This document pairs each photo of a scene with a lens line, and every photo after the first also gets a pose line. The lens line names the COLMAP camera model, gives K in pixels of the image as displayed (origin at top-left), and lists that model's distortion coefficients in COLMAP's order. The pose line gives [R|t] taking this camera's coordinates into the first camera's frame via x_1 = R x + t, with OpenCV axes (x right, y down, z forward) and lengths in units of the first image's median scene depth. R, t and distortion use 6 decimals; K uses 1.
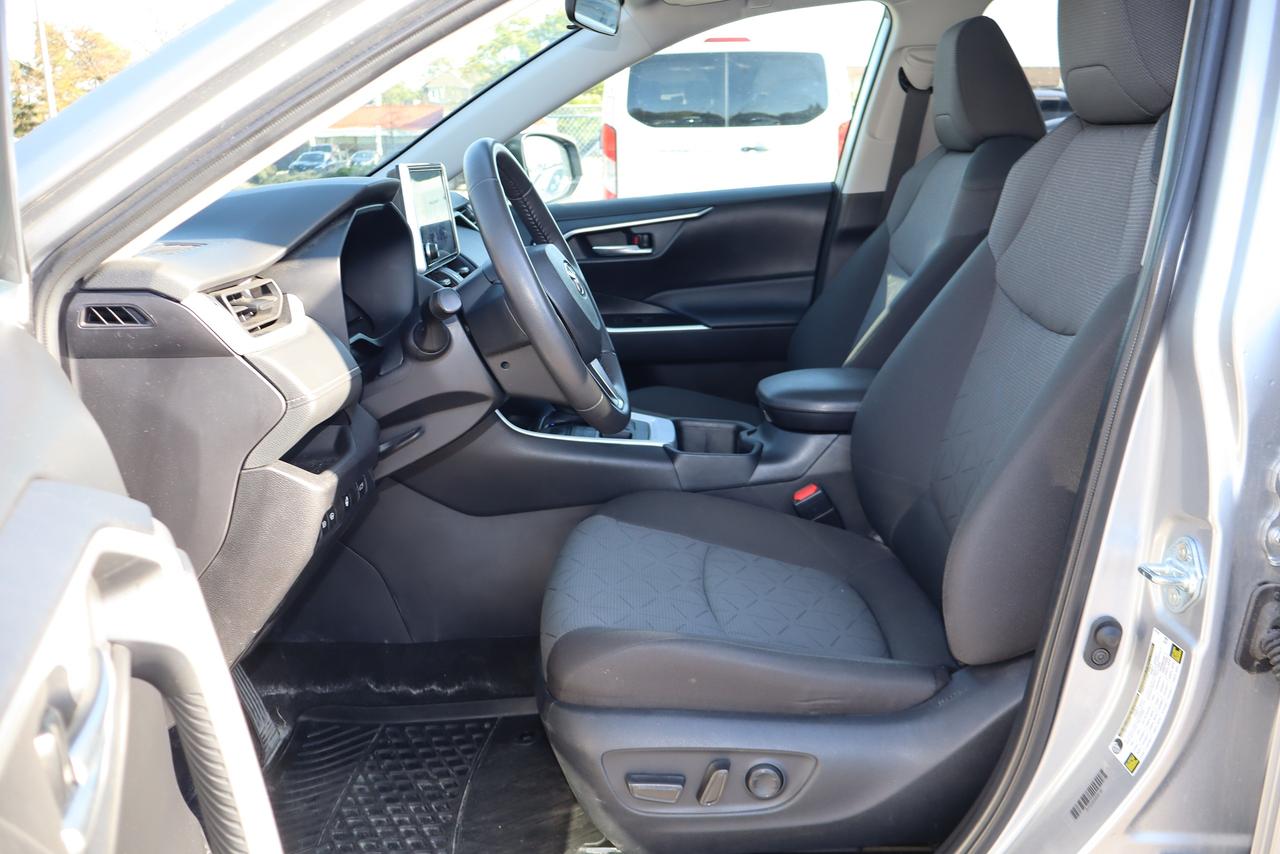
lens RADIAL K [[1107.0, 0, 641.7], [0, 1107.0, 425.3], [0, 0, 1]] dist [0.009481, -0.027432]
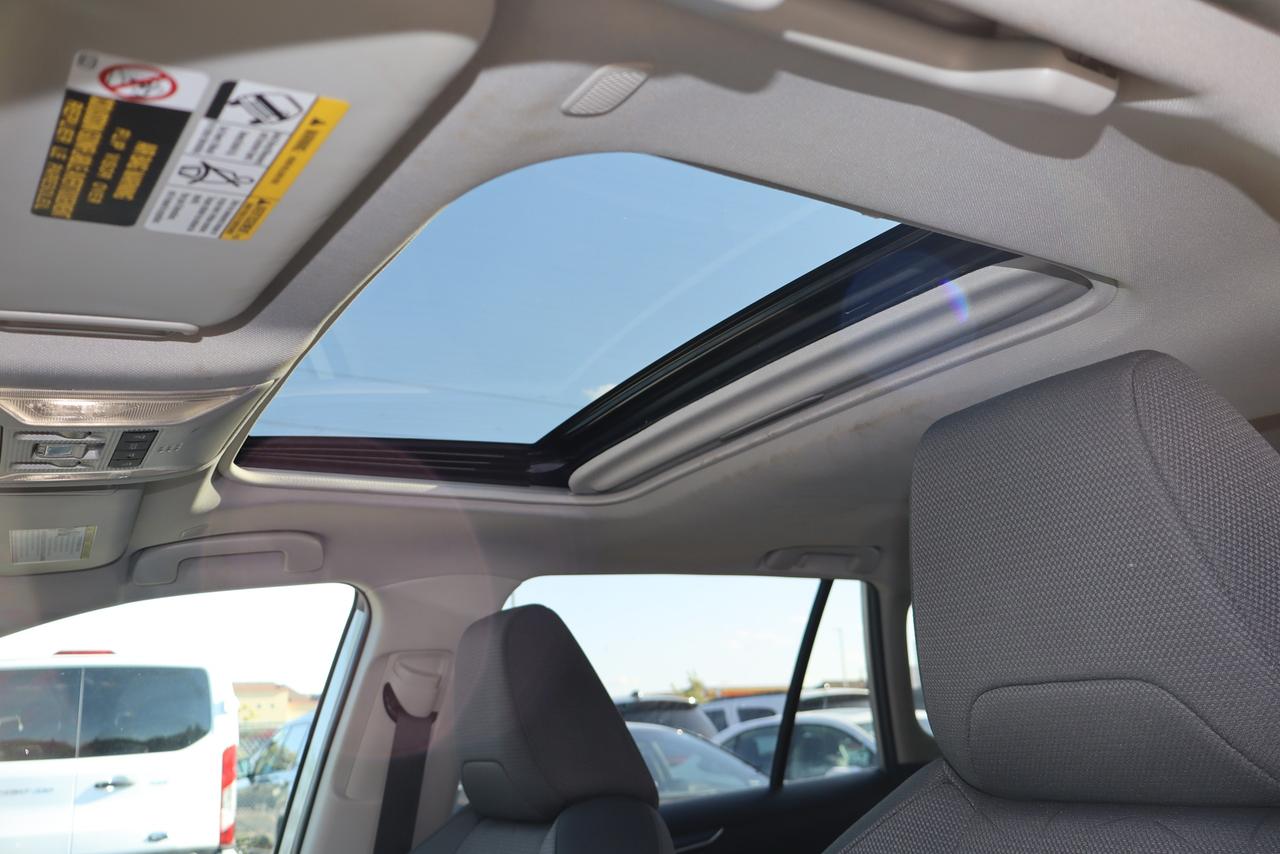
lens RADIAL K [[1107.0, 0, 644.9], [0, 1107.0, 434.0], [0, 0, 1]] dist [0.009481, -0.027432]
pose [[0.860775, 0.095555, 0.499935, 0.029058], [0.171274, 0.870562, -0.461289, -0.126835], [-0.479303, 0.482692, 0.732992, 0.386927]]
